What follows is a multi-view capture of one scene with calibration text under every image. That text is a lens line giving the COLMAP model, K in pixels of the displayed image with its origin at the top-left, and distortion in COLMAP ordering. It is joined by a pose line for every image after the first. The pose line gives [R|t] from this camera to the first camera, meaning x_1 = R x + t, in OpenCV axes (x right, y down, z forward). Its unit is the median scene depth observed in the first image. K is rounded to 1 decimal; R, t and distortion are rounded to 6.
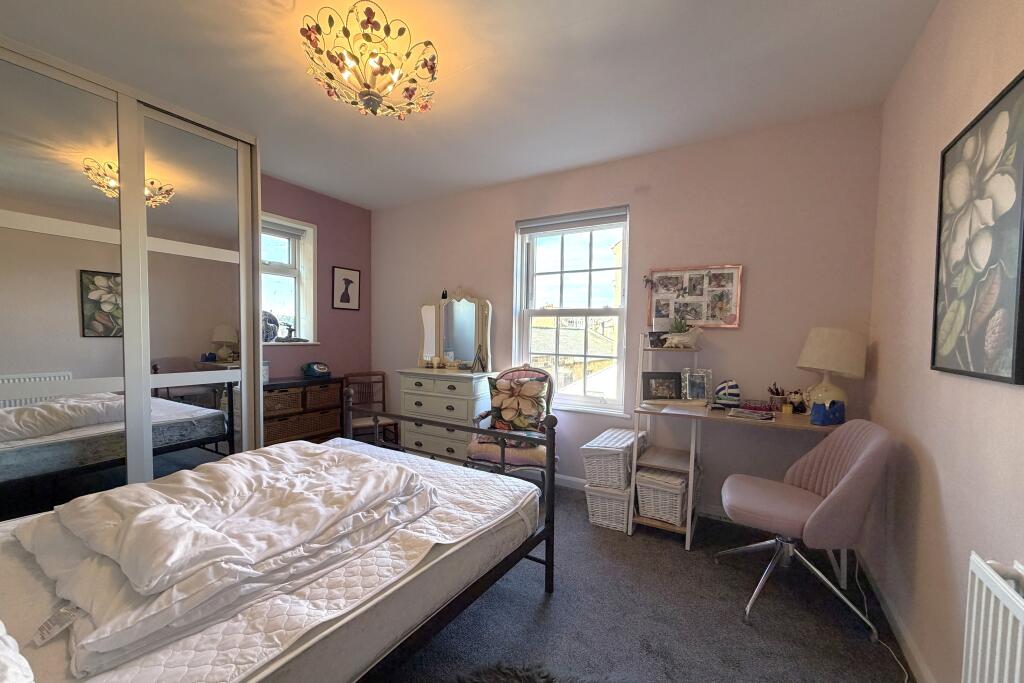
lens RADIAL K [[405.2, 0, 511.8], [0, 405.2, 340.8], [0, 0, 1]] dist [-0.000644, 0.000011]
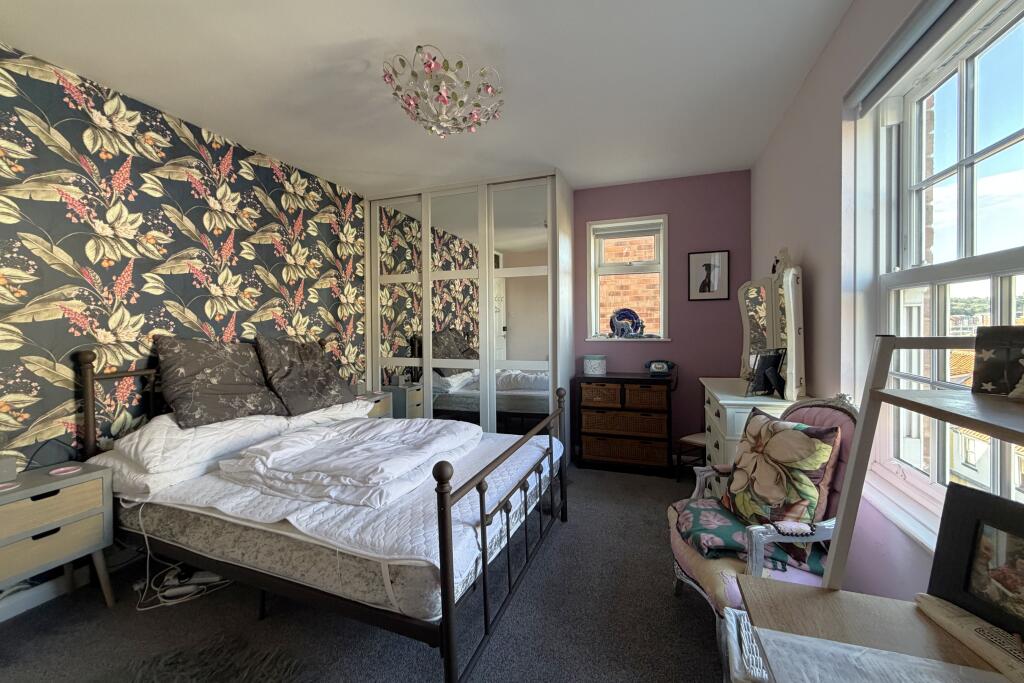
lens RADIAL K [[405.2, 0, 512.3], [0, 405.2, 335.6], [0, 0, 1]] dist [-0.000644, 0.000011]
pose [[0.204410, 0.003634, -0.978879, 0.372442], [-0.000107, 0.999993, 0.003690, -0.008275], [0.978885, -0.000650, 0.204409, 0.485307]]
